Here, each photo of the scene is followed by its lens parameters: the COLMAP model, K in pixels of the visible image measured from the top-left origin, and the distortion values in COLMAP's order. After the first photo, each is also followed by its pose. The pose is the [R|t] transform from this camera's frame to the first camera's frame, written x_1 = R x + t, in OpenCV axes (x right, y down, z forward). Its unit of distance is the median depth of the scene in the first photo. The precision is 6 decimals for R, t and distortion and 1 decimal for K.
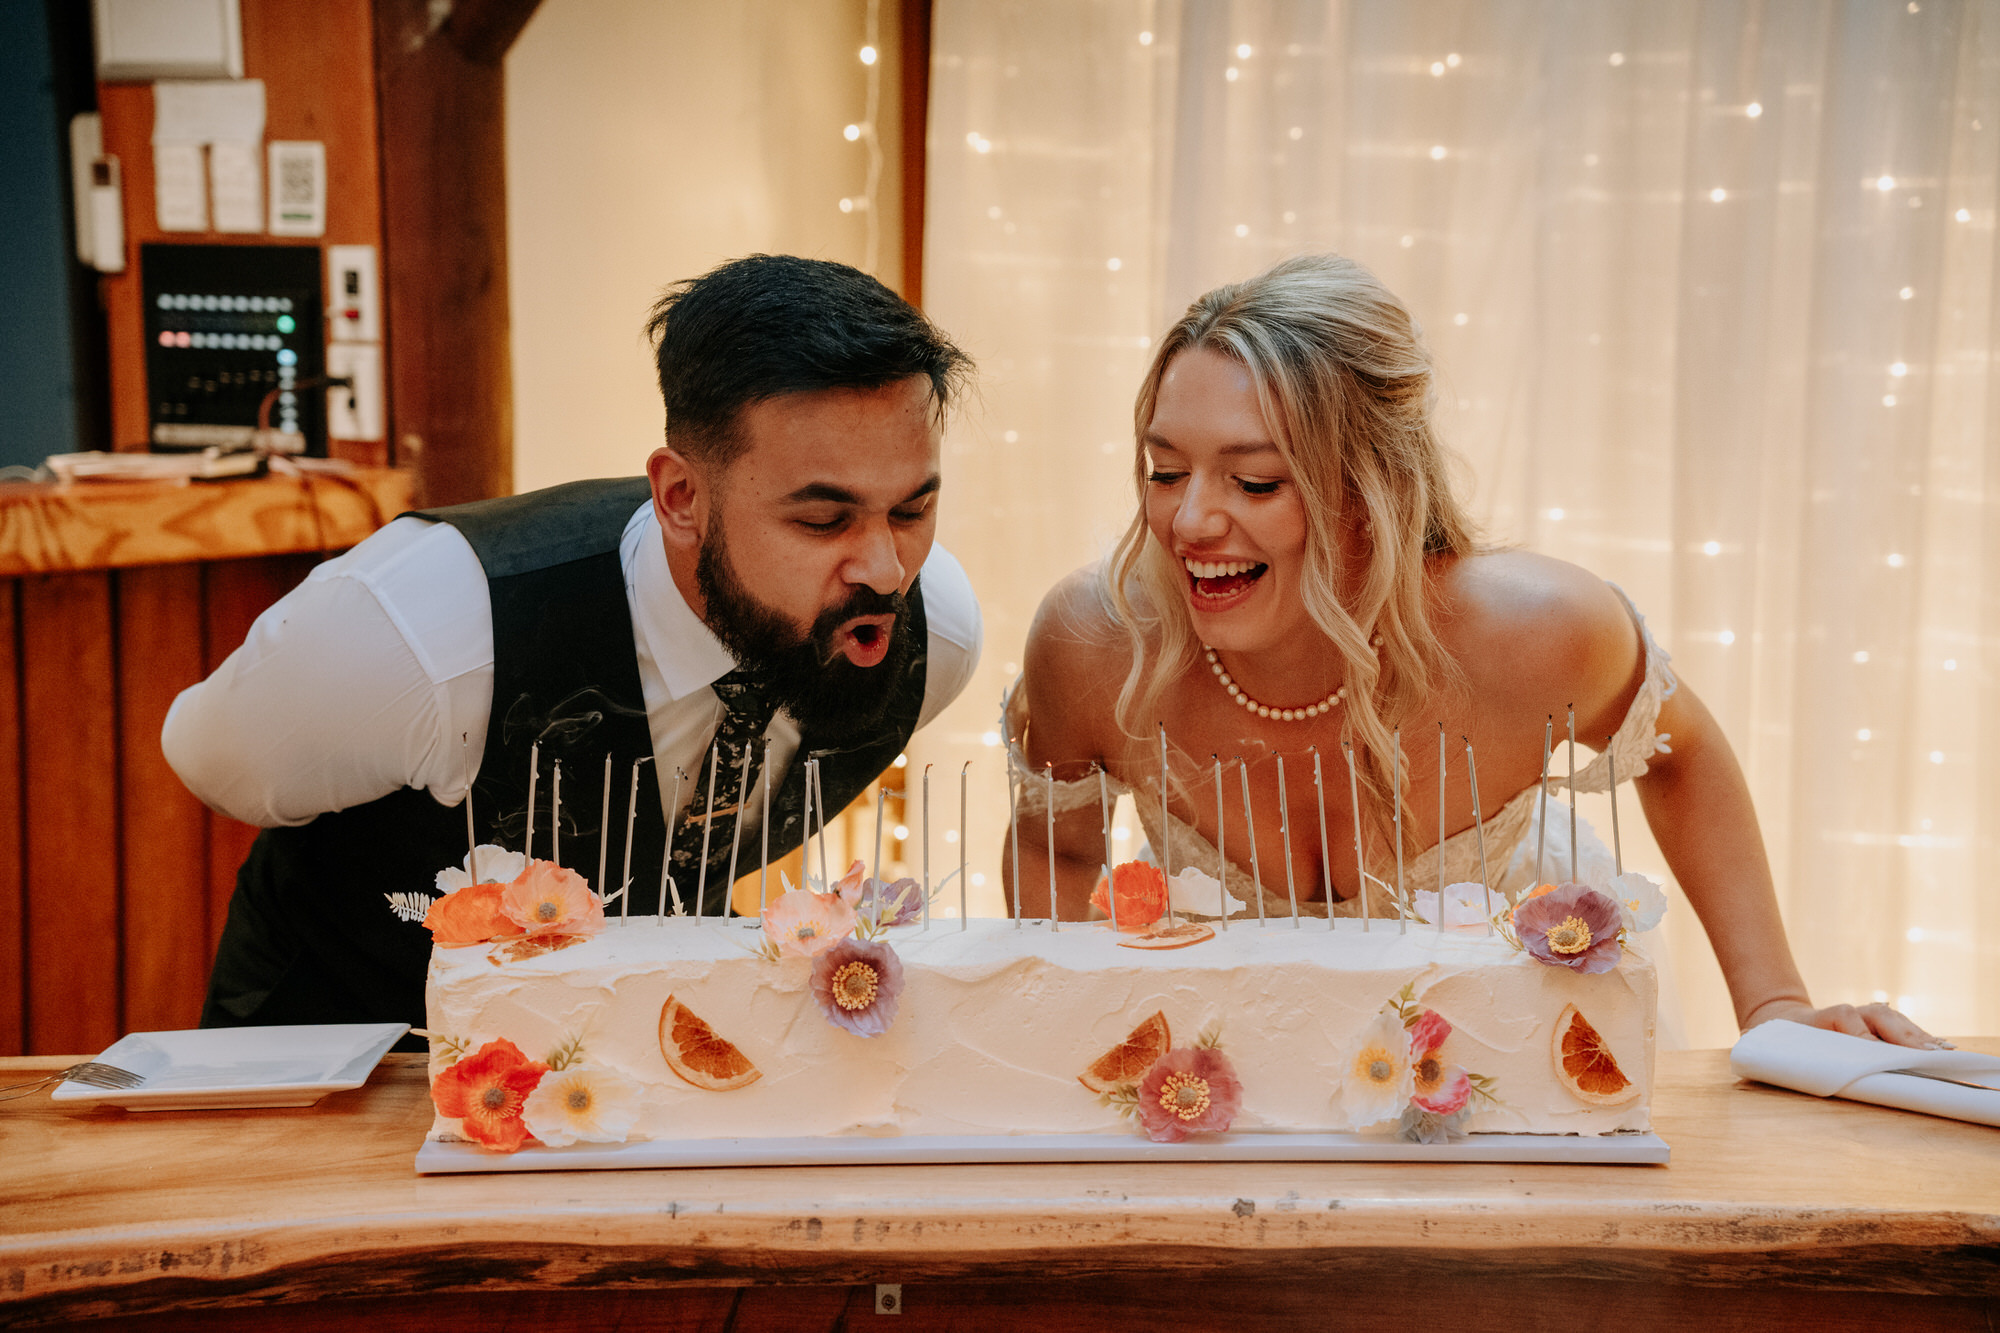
lens RADIAL K [[3074.6, 0, 1000.0], [0, 3074.6, 666.5], [0, 0, 1]] dist [0.172853, 0.948576]
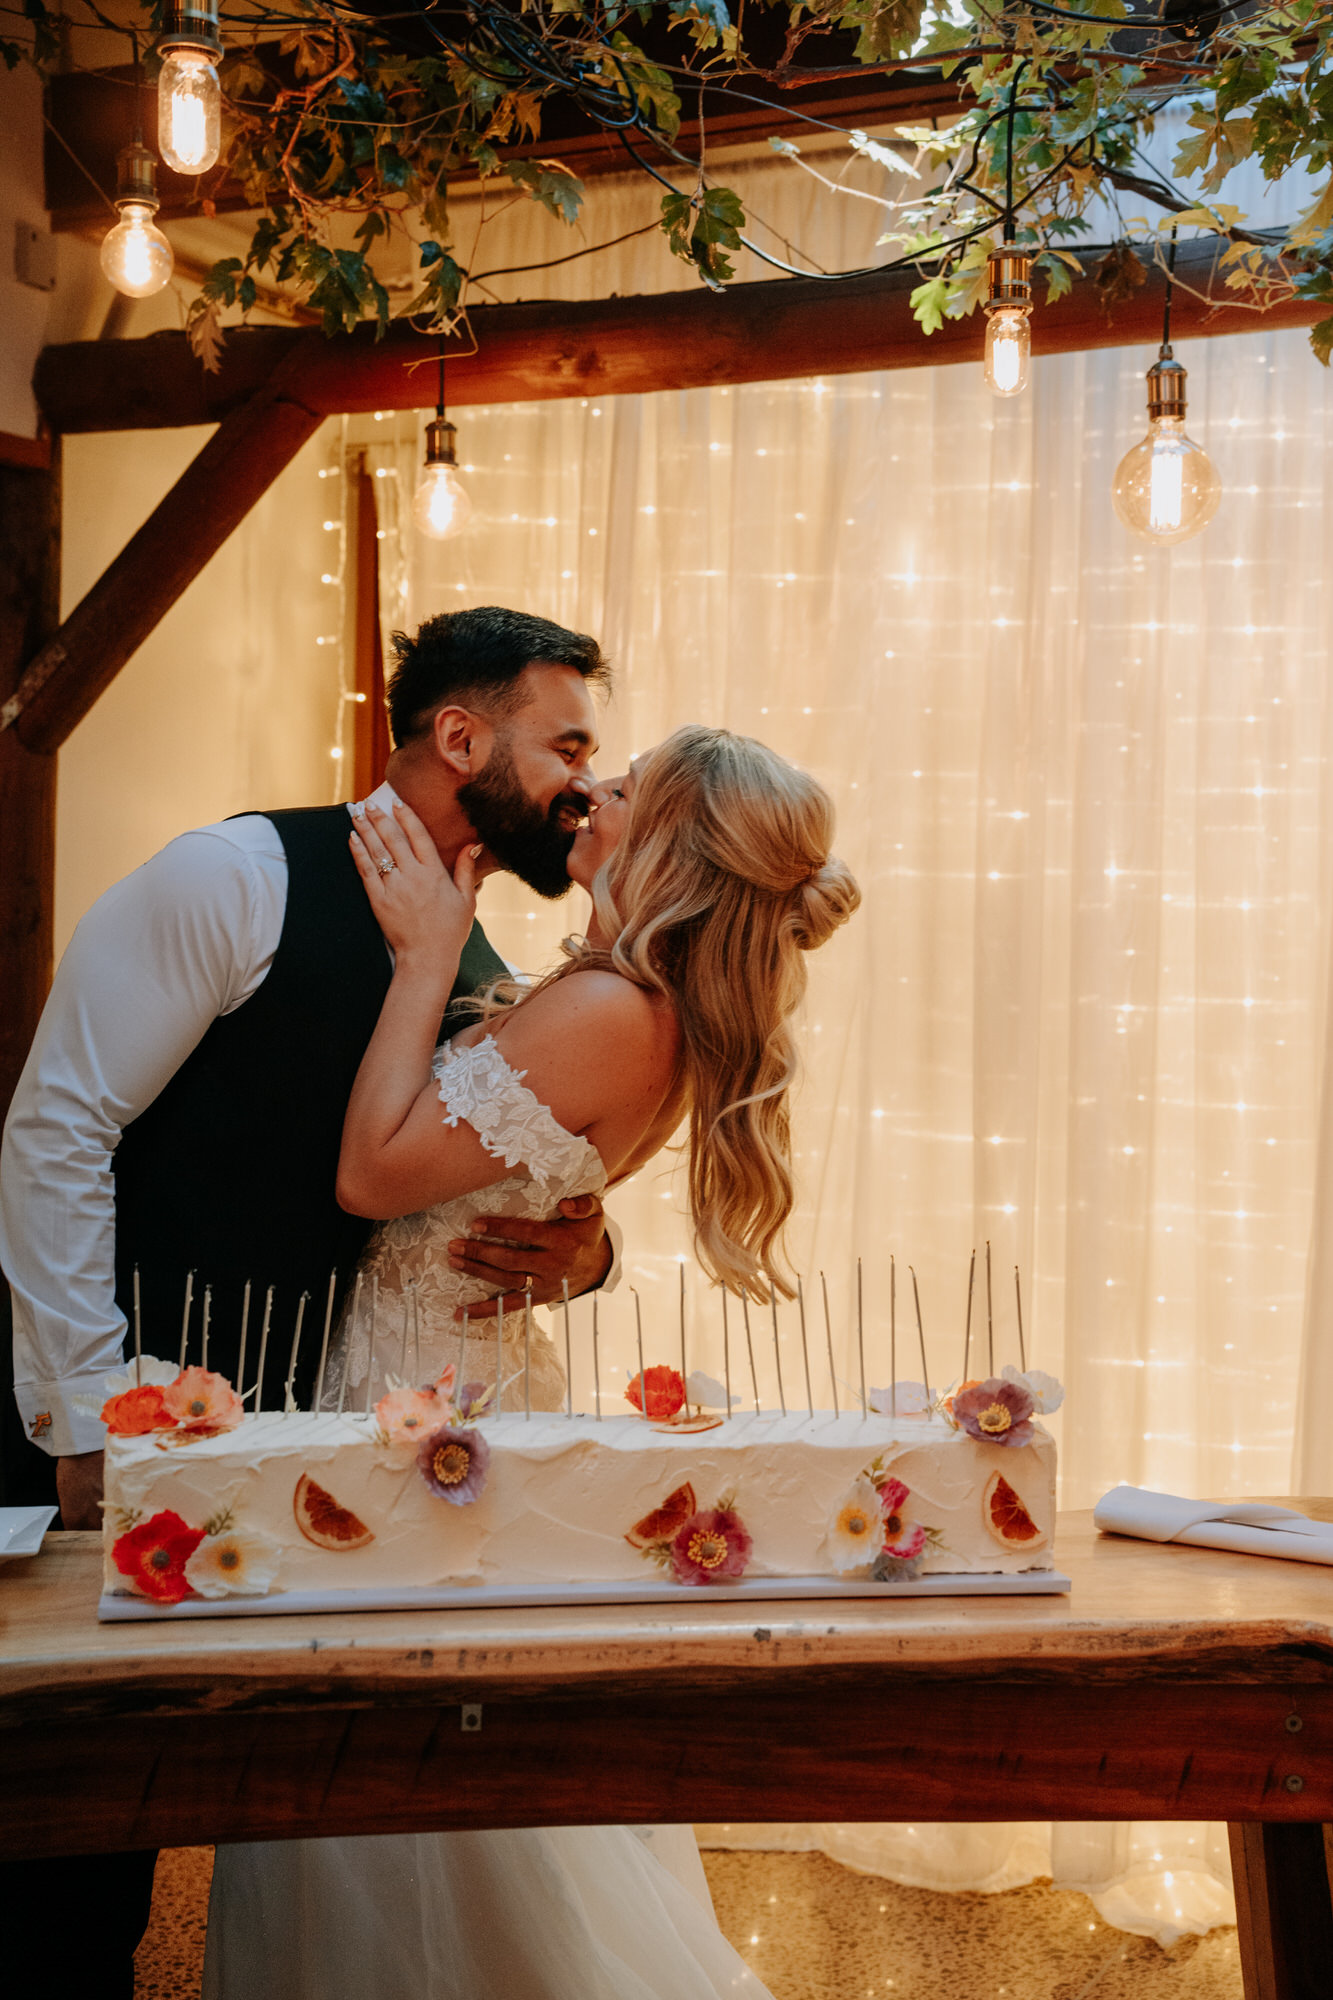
lens RADIAL K [[2483.2, 0, 673.1], [0, 2483.2, 947.9], [0, 0, 1]] dist [-0.004116, 0.379806]
pose [[0.991189, 0.015394, 0.131555, -0.093940], [0.000676, 0.992622, -0.121248, 0.017085], [-0.132451, 0.120269, 0.983866, -0.039622]]
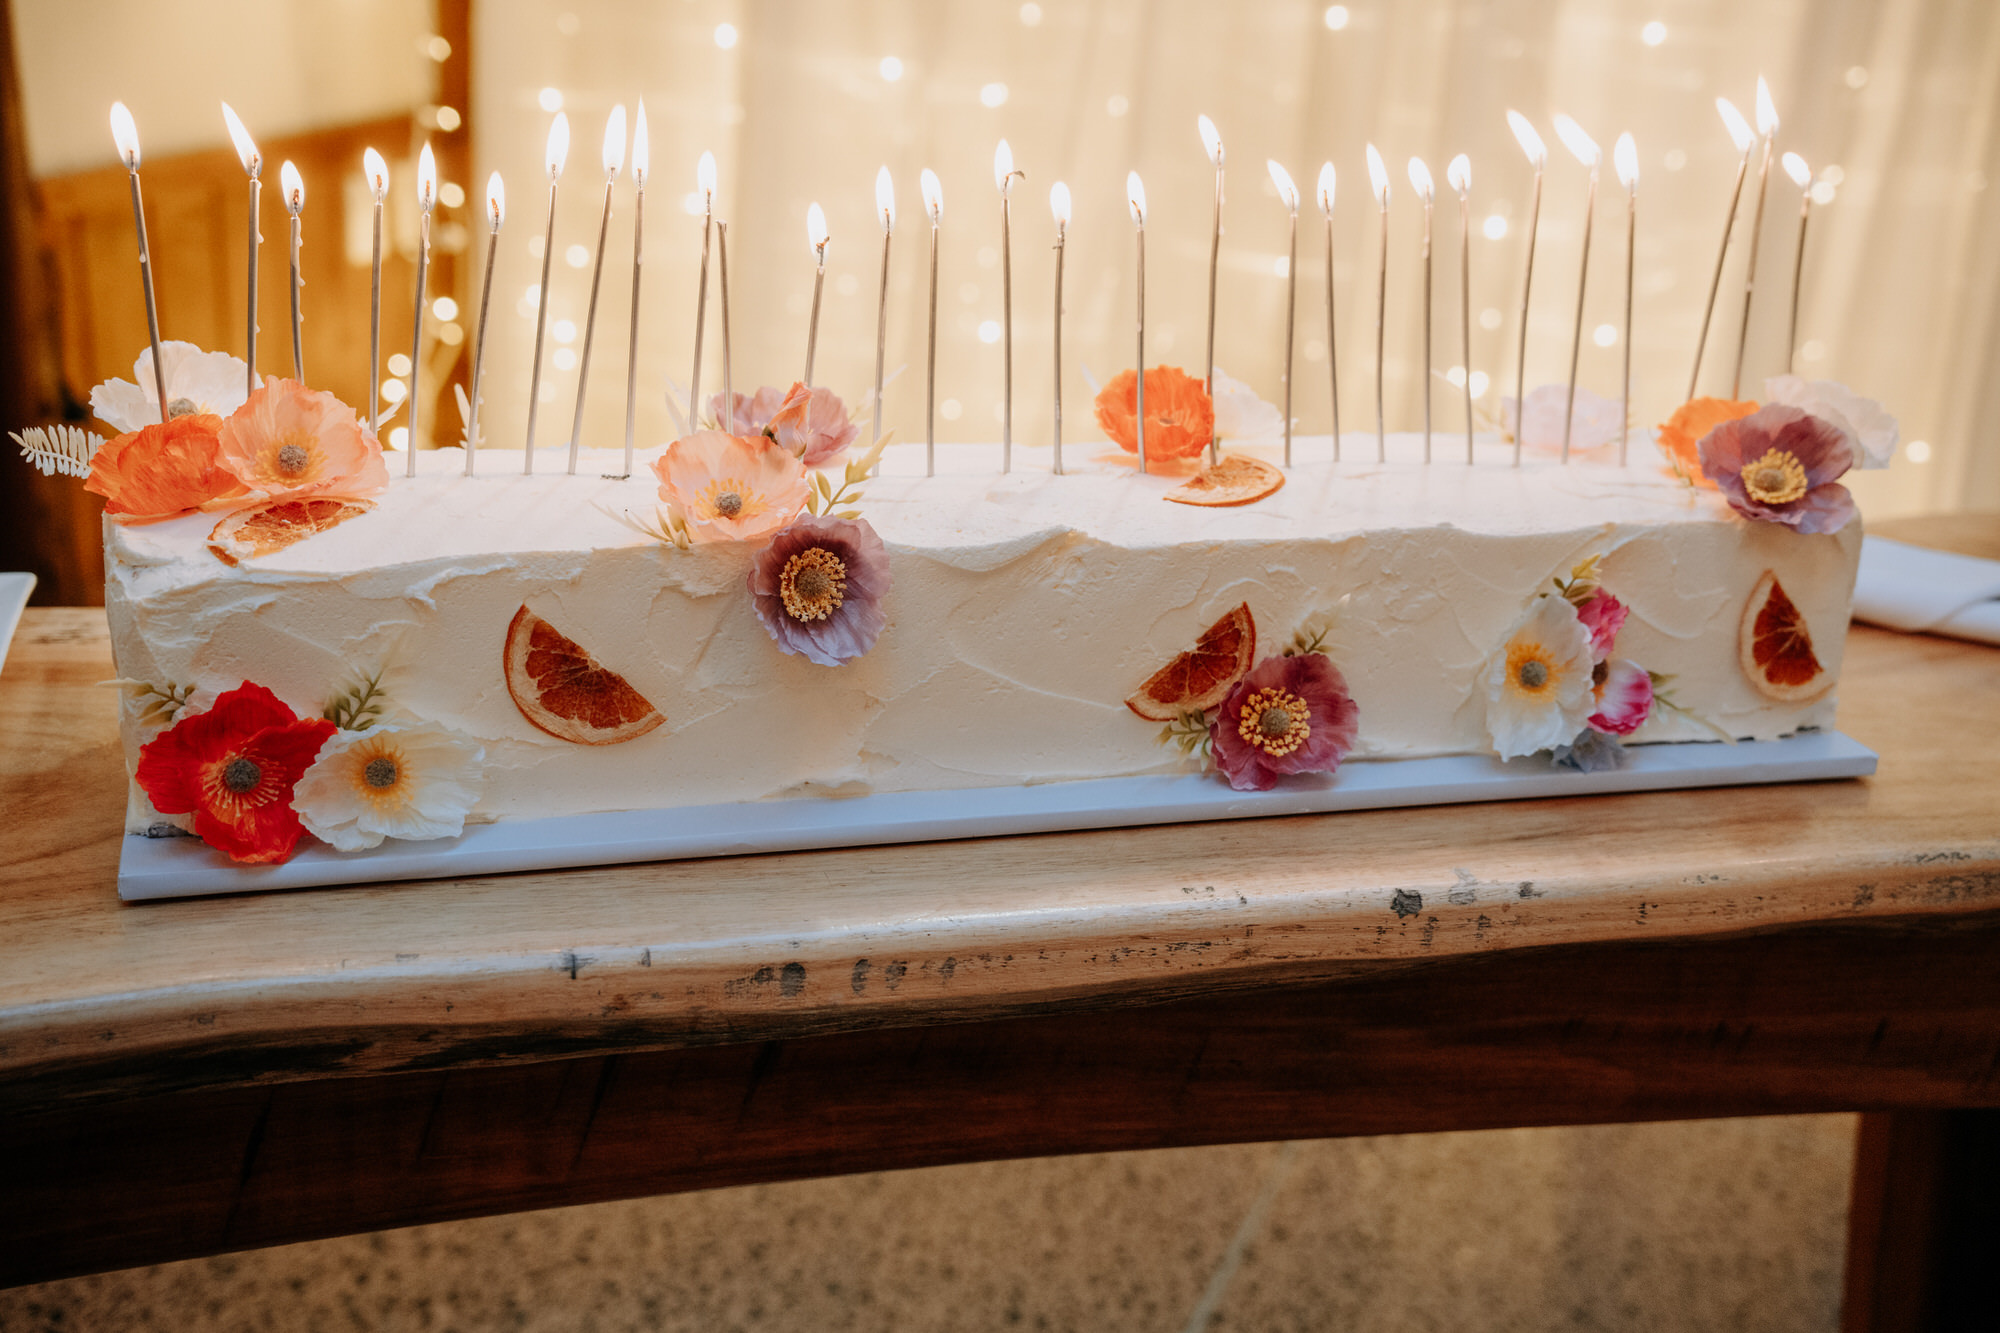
lens RADIAL K [[2416.6, 0, 1000.0], [0, 2416.6, 666.5], [0, 0, 1]] dist [-0.031729, 0.455668]
pose [[0.970811, -0.033972, 0.237427, -0.129020], [-0.029080, 0.965943, 0.257117, -0.010513], [-0.238076, -0.256516, 0.936760, 0.513649]]
